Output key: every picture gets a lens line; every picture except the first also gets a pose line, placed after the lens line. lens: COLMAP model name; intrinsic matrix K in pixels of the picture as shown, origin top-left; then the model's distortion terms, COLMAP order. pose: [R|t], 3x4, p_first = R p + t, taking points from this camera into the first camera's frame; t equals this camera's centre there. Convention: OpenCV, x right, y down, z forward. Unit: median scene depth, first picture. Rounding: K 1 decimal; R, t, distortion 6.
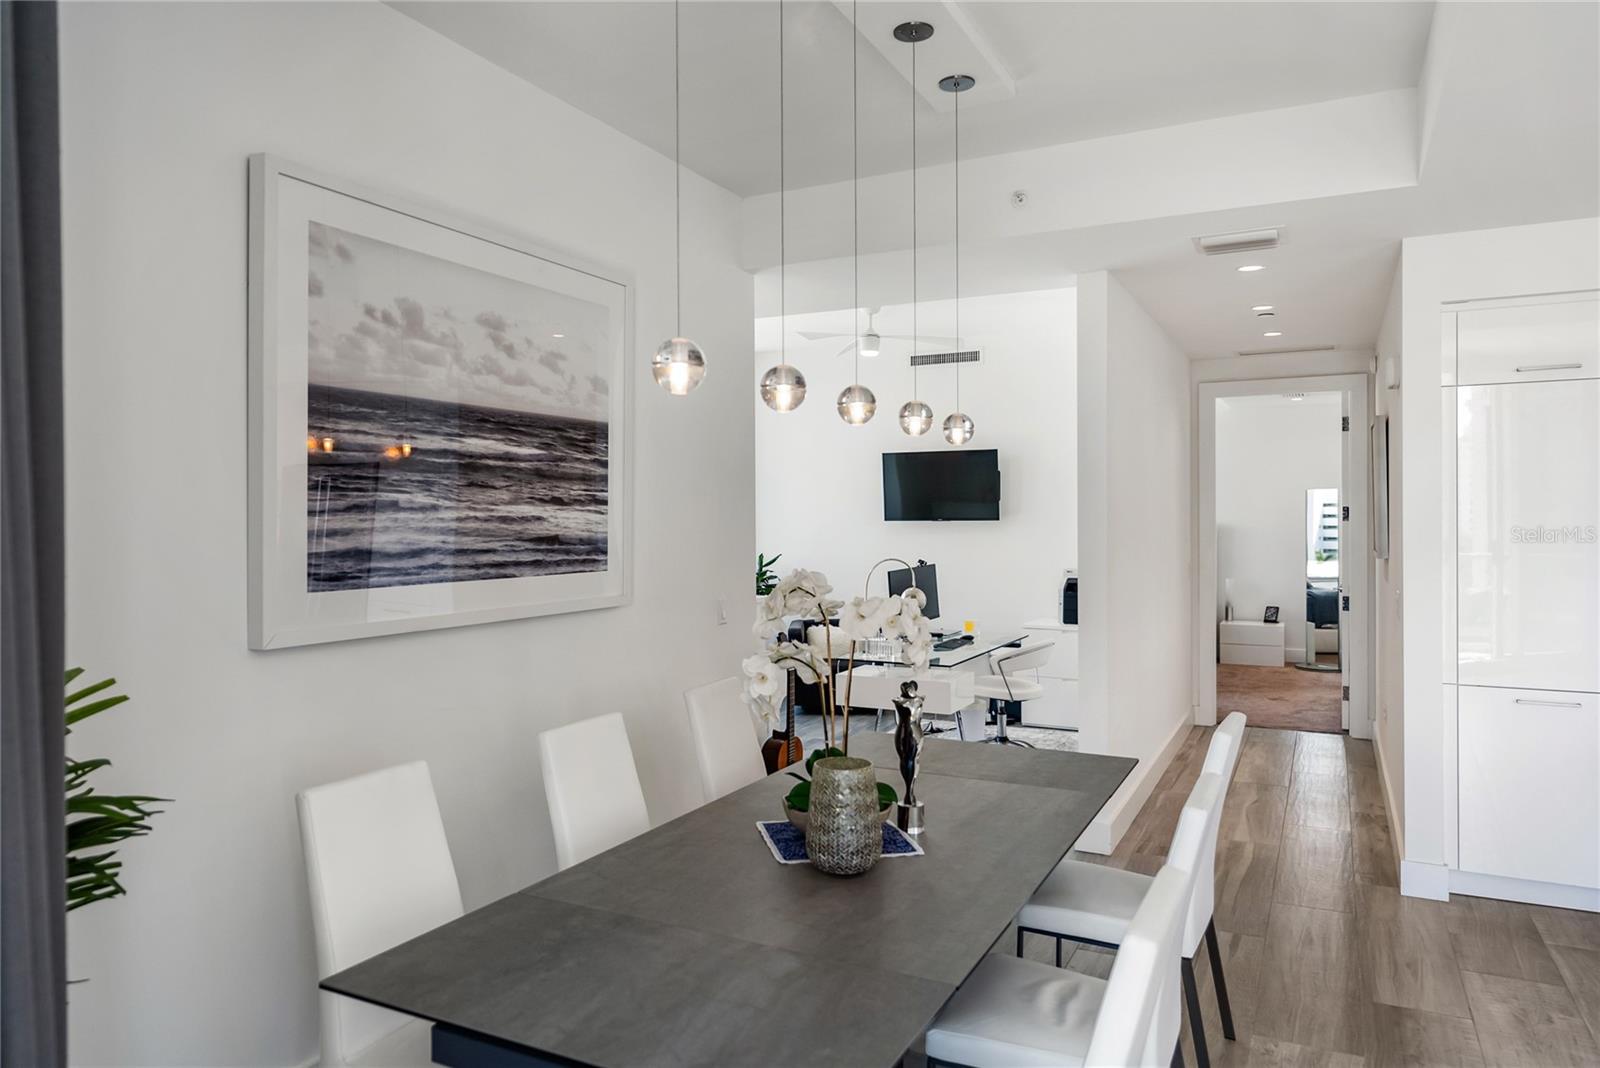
lens RADIAL K [[1071.1, 0, 784.8], [0, 1071.1, 515.1], [0, 0, 1]] dist [-0.012181, 0.009596]
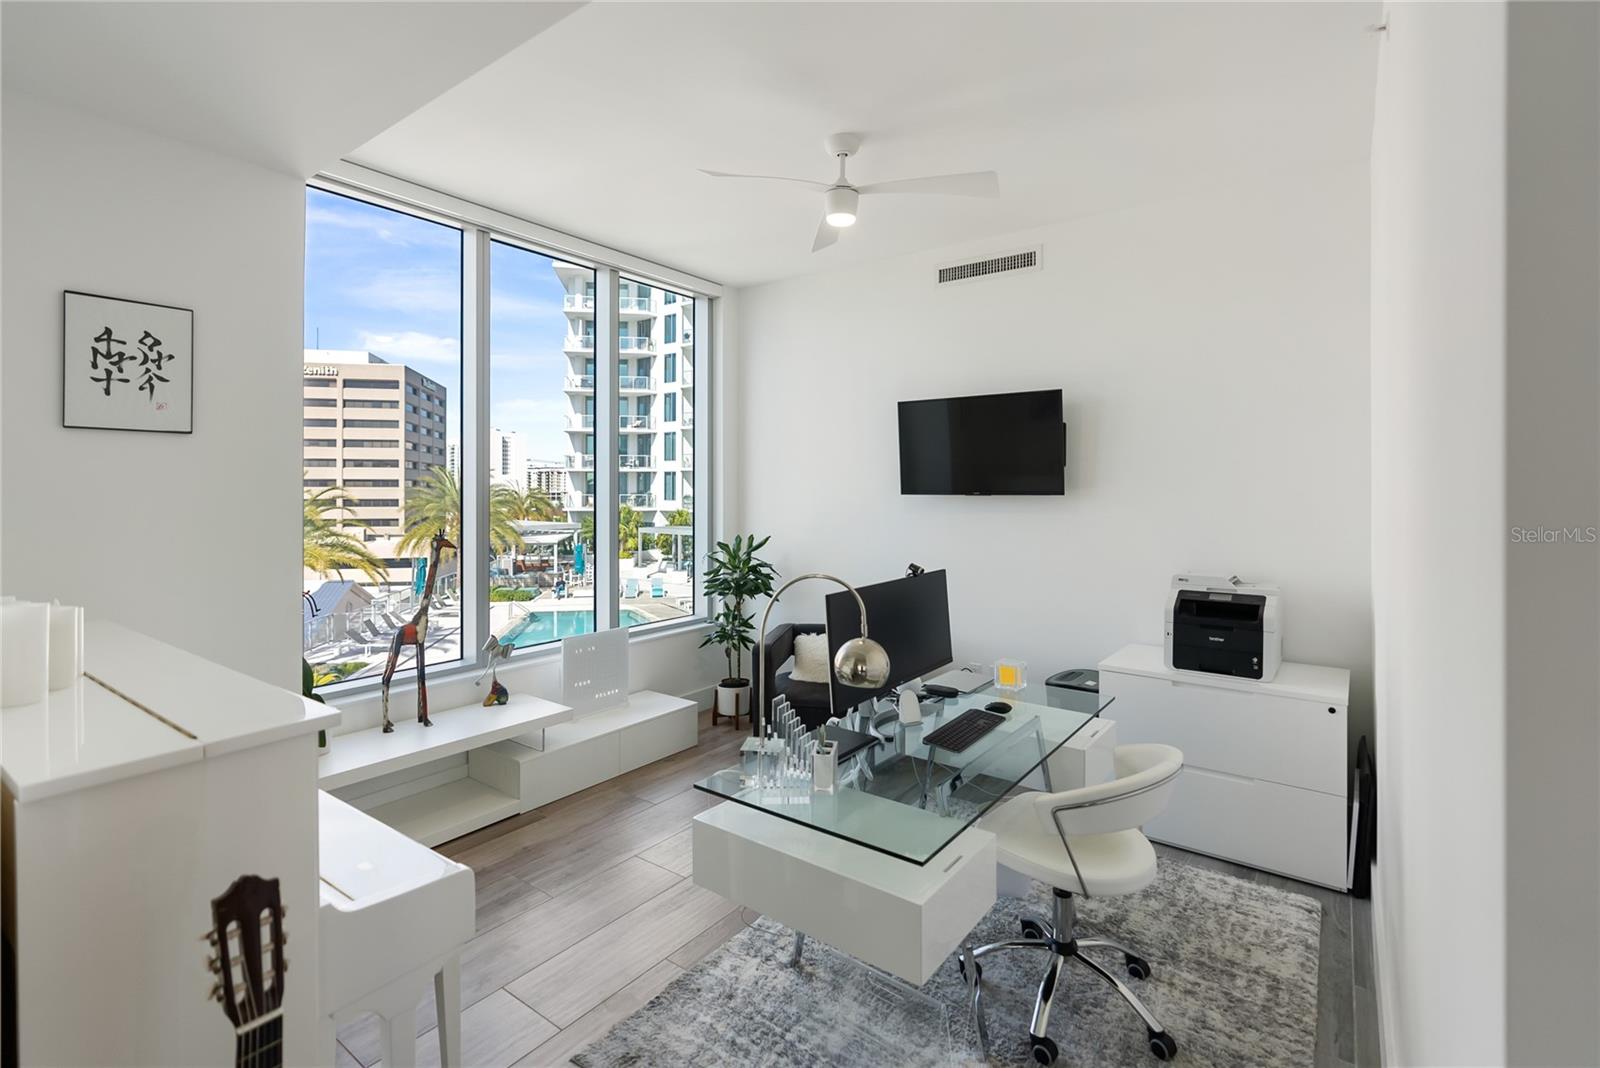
lens RADIAL K [[730.6, 0, 803.3], [0, 730.6, 496.7], [0, 0, 1]] dist [-0.004653, 0.002440]
pose [[0.989075, 0.009319, -0.147119, 0.170297], [-0.007666, 0.999901, 0.011802, 0.002738], [0.147214, -0.010546, 0.989048, 0.830702]]
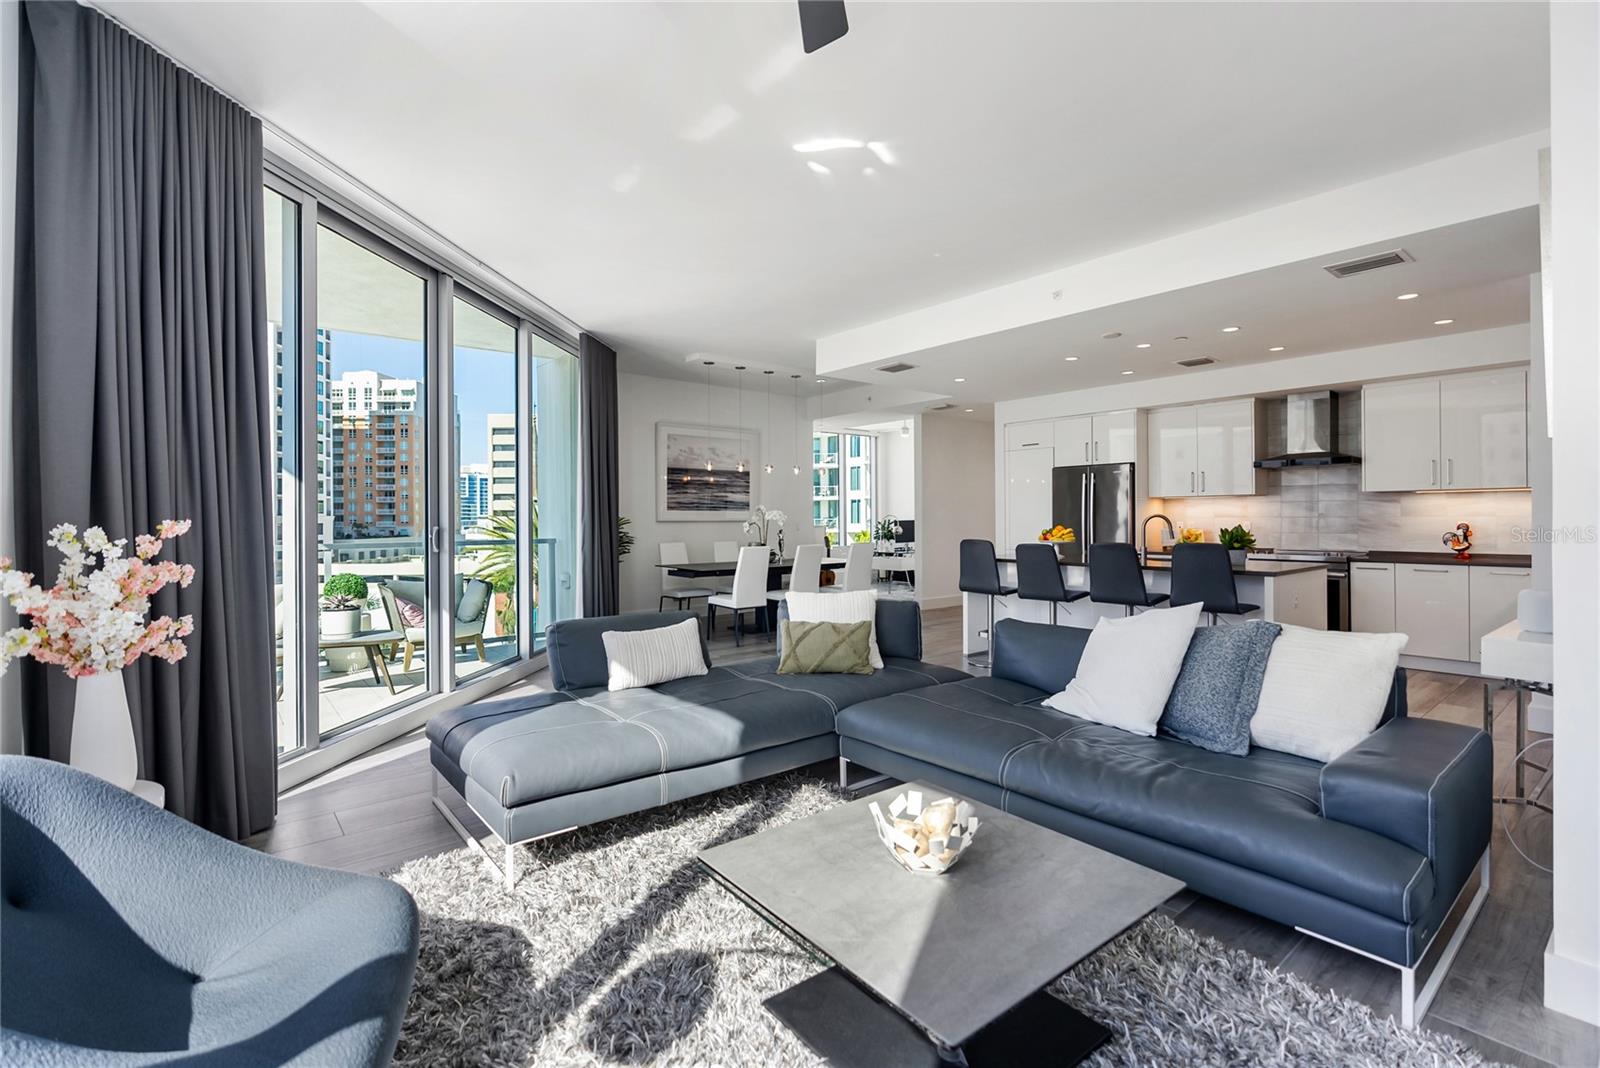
lens RADIAL K [[730.6, 0, 781.3], [0, 730.6, 517.2], [0, 0, 1]] dist [-0.004653, 0.002440]
pose [[0.909627, 0.001380, -0.415423, 0.758168], [-0.000344, 0.999997, 0.002570, 0.051442], [0.415425, -0.002195, 0.909625, -0.974420]]
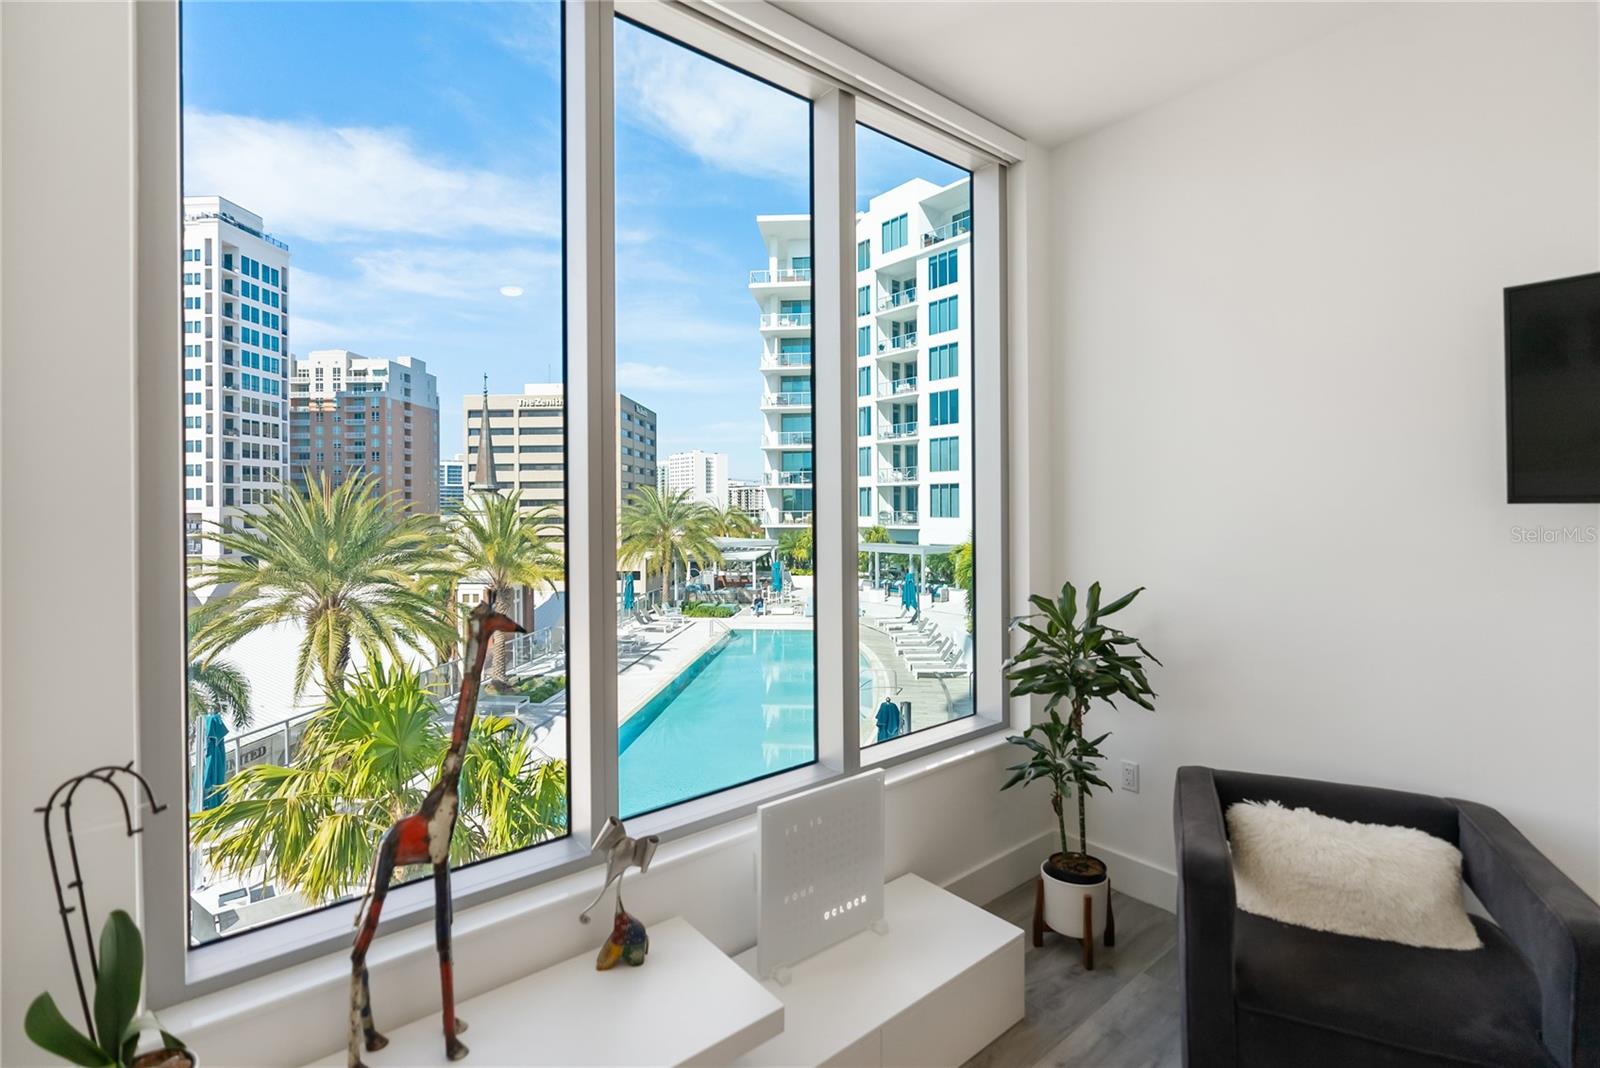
lens RADIAL K [[730.6, 0, 813.2], [0, 730.6, 513.4], [0, 0, 1]] dist [-0.004653, 0.002440]
pose [[0.923420, 0.002835, -0.383780, -0.023614], [0.002561, 0.999905, 0.013547, 0.009062], [0.383782, -0.013492, 0.923325, 1.219368]]
